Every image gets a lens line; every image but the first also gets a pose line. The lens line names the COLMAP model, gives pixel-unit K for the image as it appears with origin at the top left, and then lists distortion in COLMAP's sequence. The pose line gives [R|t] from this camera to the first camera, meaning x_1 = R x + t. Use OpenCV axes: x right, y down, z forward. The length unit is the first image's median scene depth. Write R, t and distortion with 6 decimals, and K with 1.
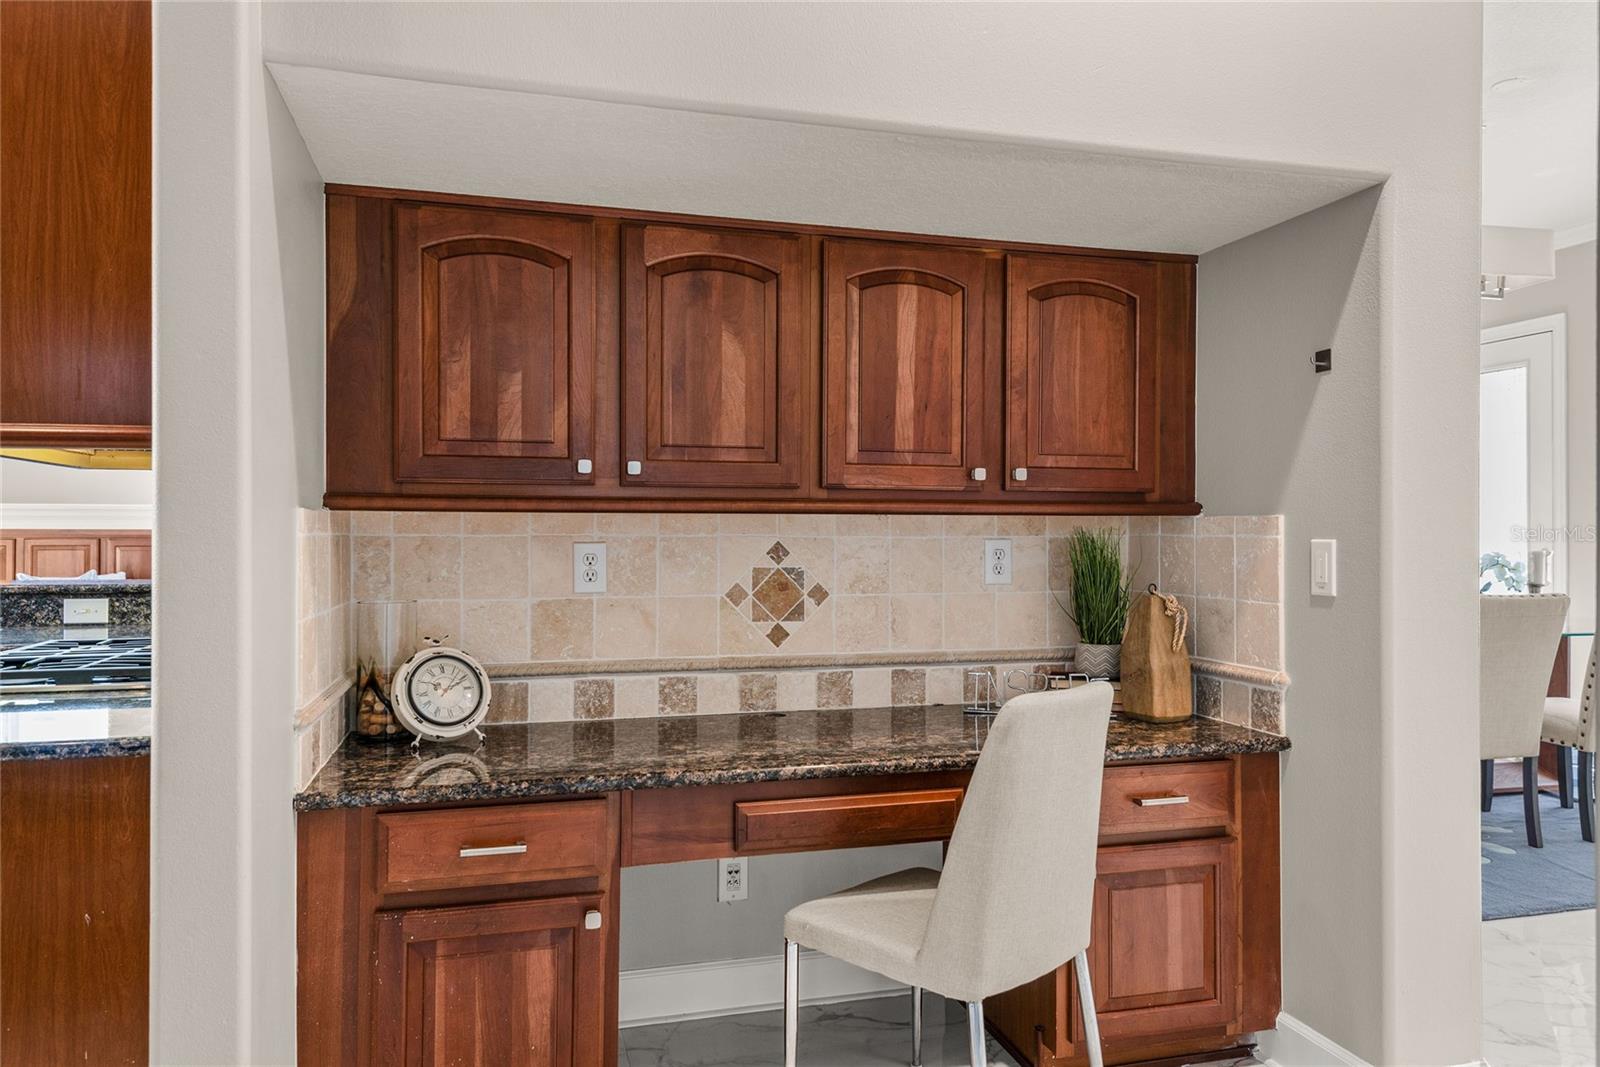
lens RADIAL K [[1077.6, 0, 802.7], [0, 1077.6, 531.2], [0, 0, 1]] dist [0.042613, 0.002042]
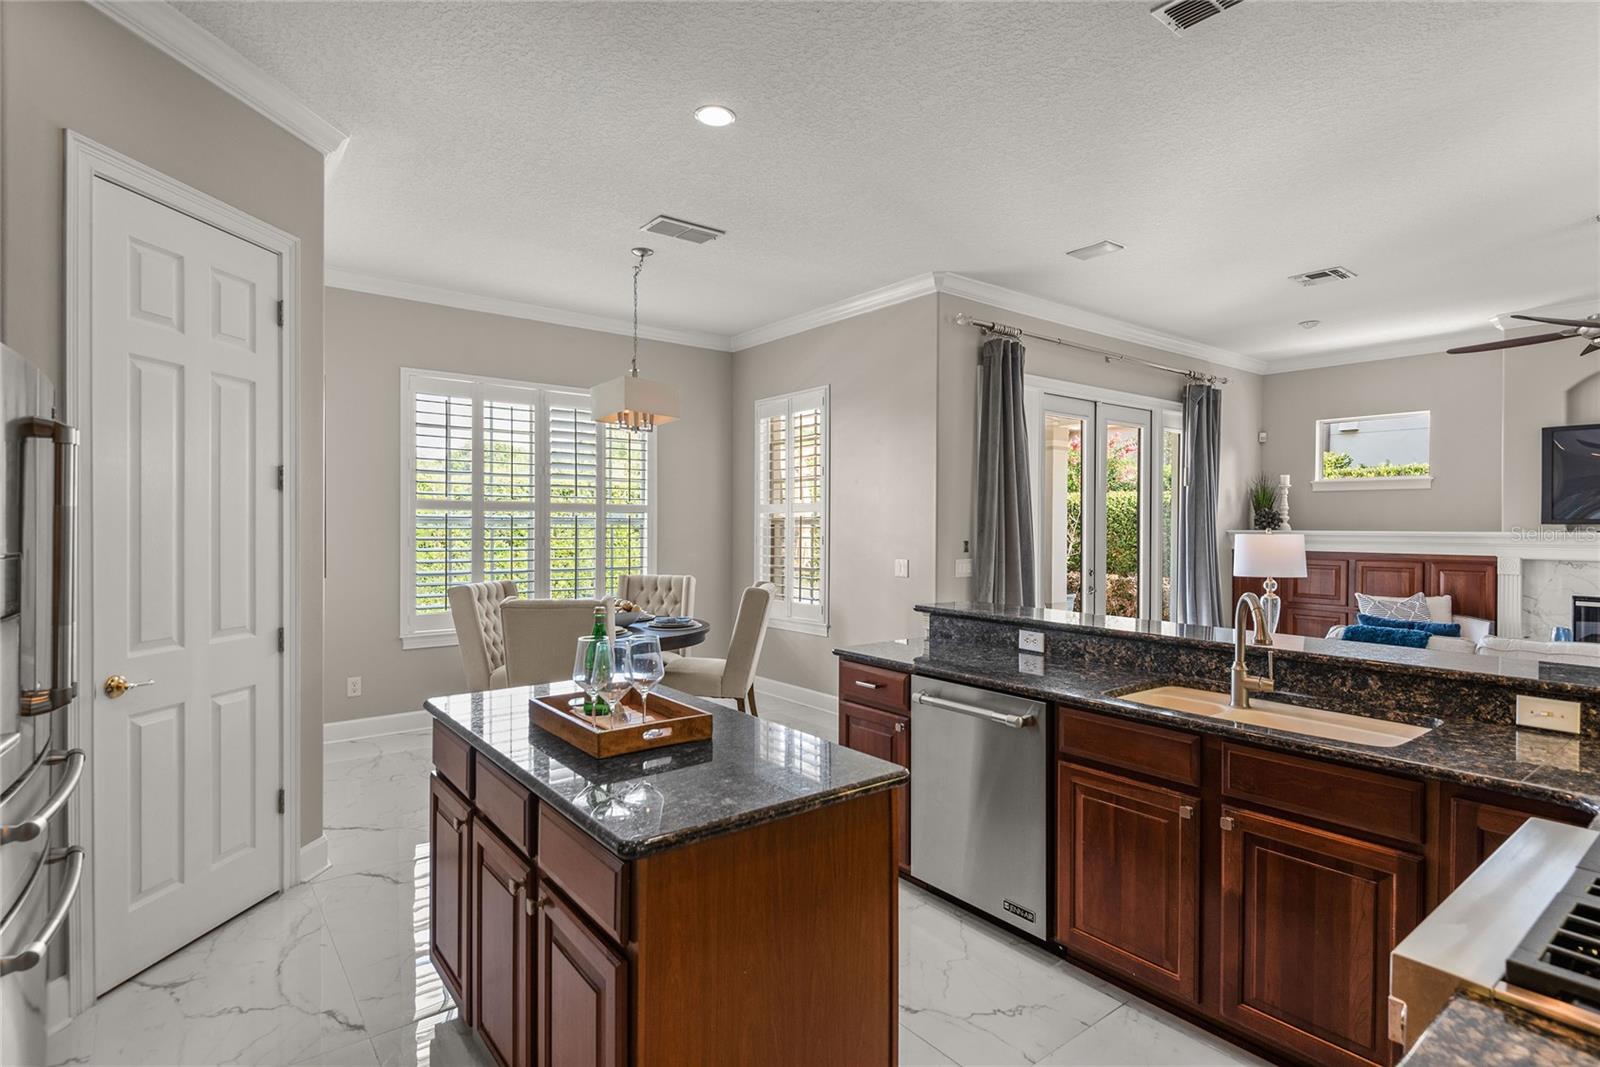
lens RADIAL K [[790.2, 0, 804.9], [0, 790.2, 528.6], [0, 0, 1]] dist [0.016796, -0.001525]
pose [[0.386548, 0.008496, -0.922230, -0.322759], [-0.006699, 0.999957, 0.006405, -0.061323], [0.922245, 0.003702, 0.386589, 0.274842]]
